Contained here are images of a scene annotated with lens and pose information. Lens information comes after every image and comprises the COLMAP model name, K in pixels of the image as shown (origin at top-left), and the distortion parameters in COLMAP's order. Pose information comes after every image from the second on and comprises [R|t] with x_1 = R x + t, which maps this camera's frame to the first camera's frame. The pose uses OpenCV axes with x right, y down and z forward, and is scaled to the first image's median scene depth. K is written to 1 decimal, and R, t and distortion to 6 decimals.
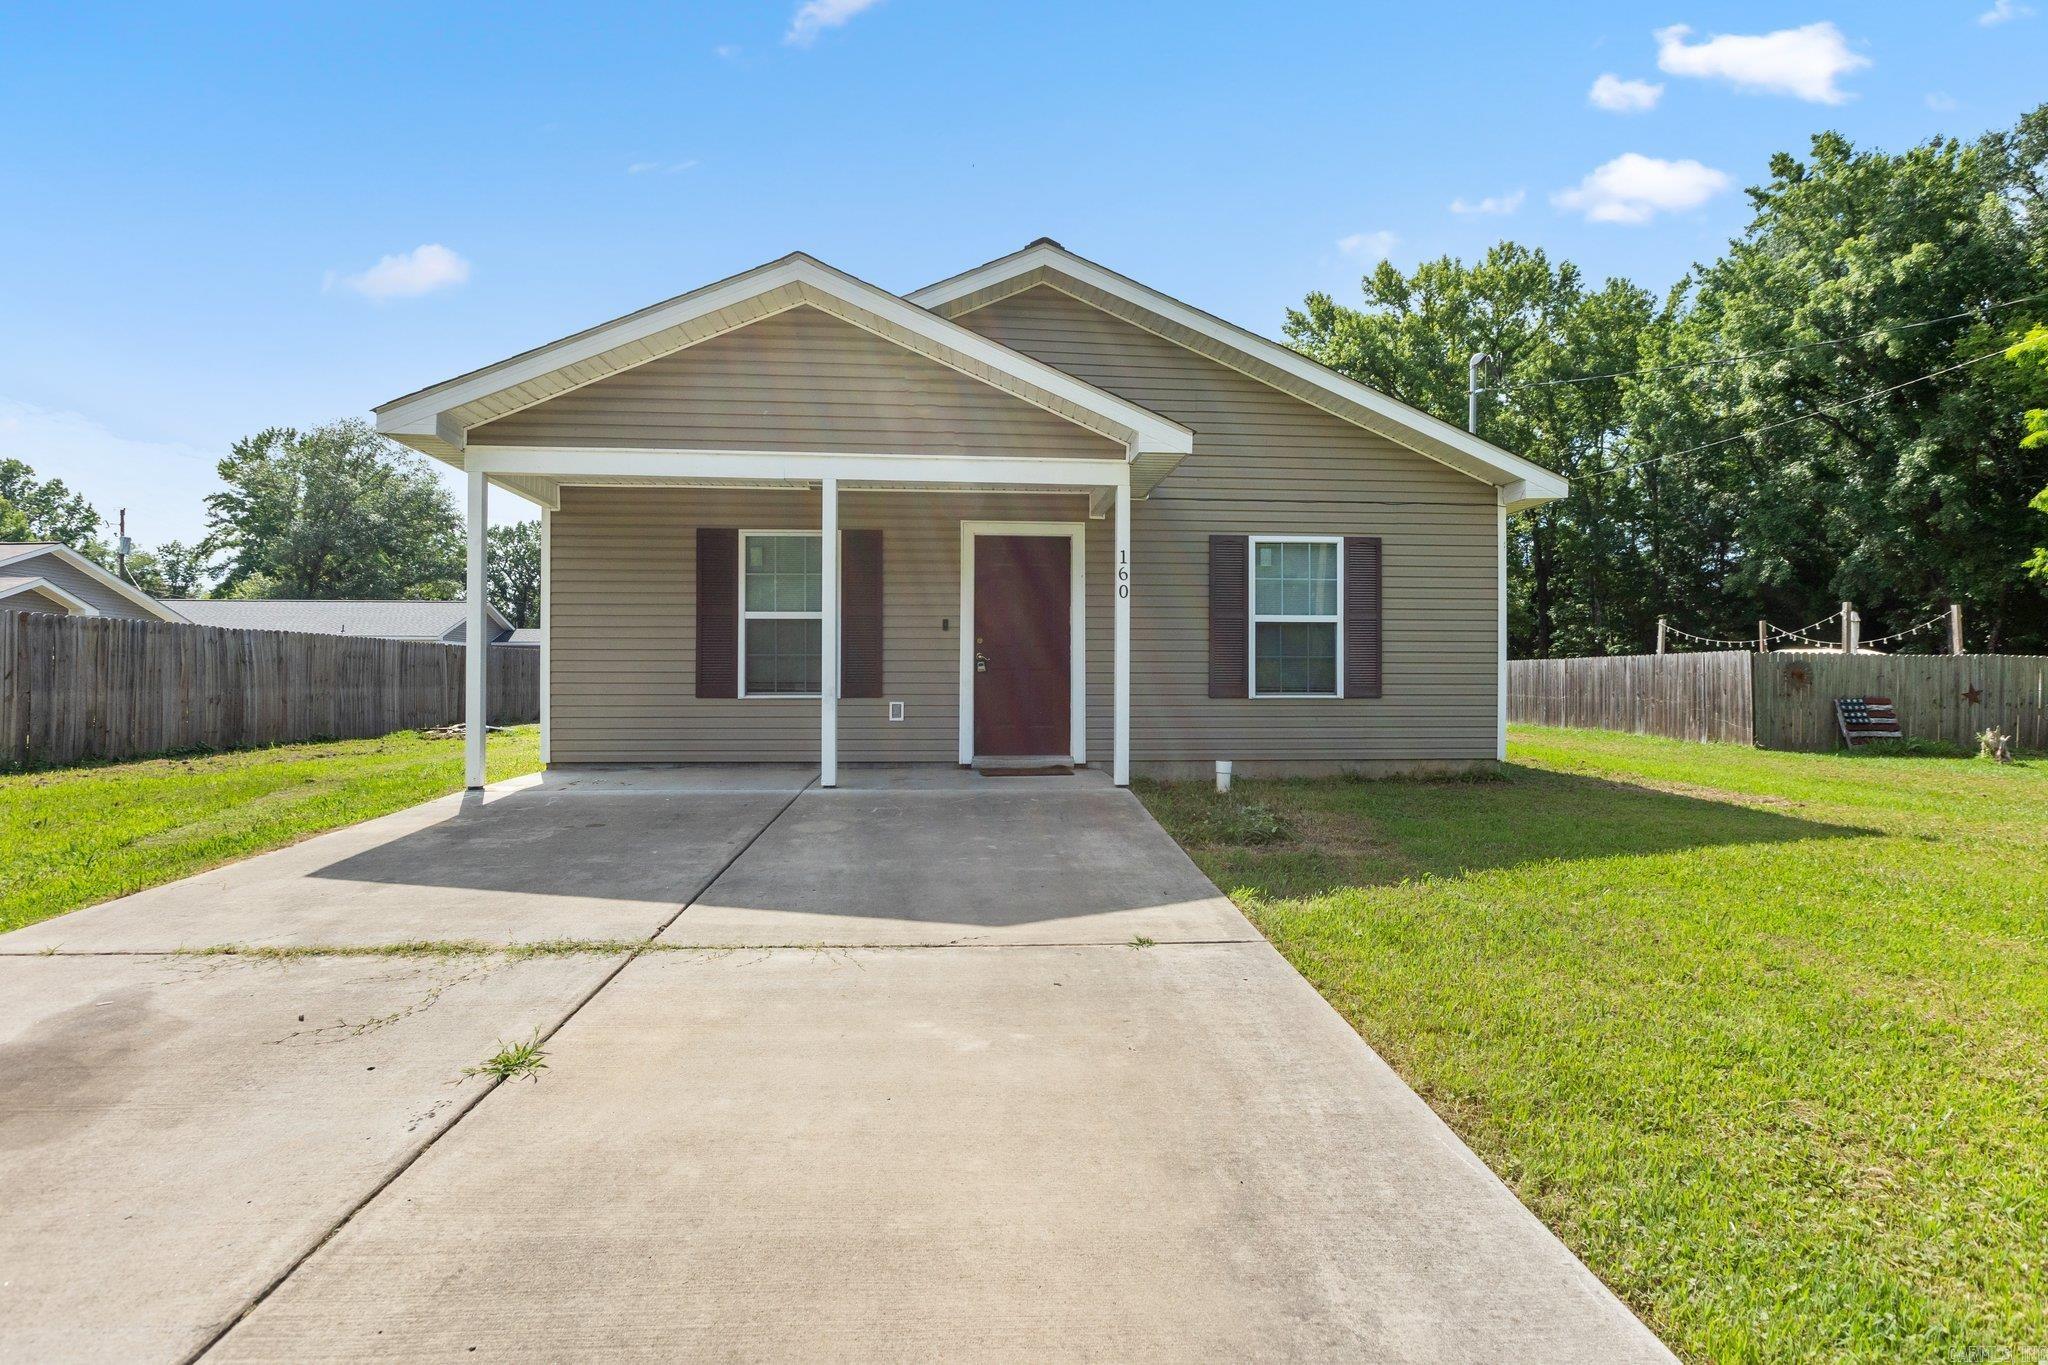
lens RADIAL K [[987.6, 0, 1024.0], [0, 987.6, 682.5], [0, 0, 1]] dist [-0.002125, -0.000130]
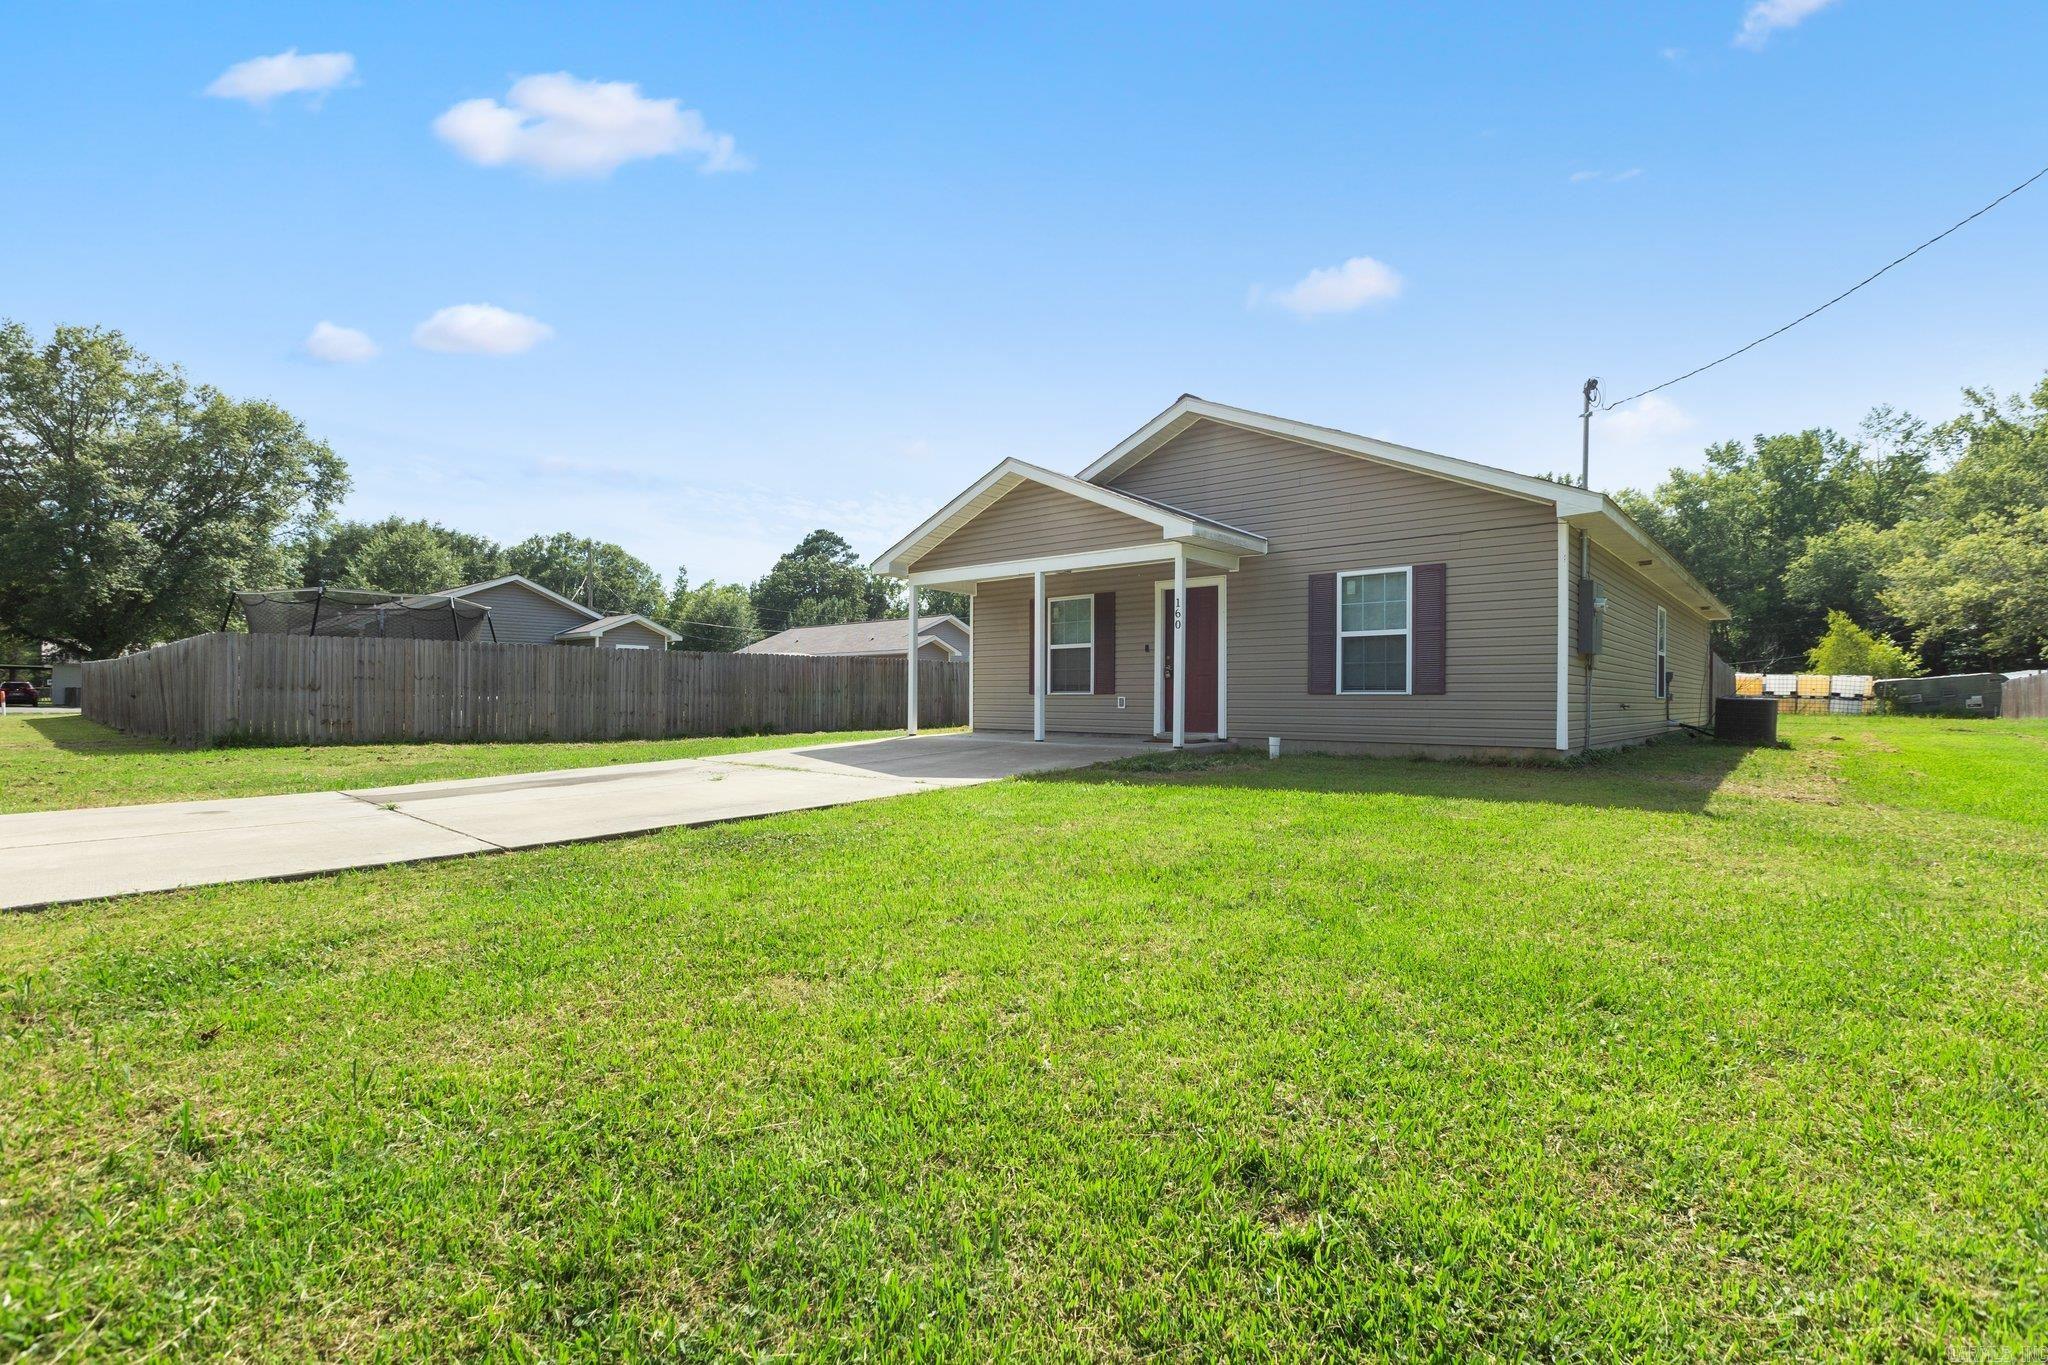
lens RADIAL K [[926.8, 0, 1013.6], [0, 926.8, 708.6], [0, 0, 1]] dist [0.000977, 0.000091]
pose [[0.698909, 0.009344, -0.715150, 0.814039], [-0.002895, 0.999943, 0.010236, 0.023347], [0.715205, -0.005084, 0.698896, -0.187302]]
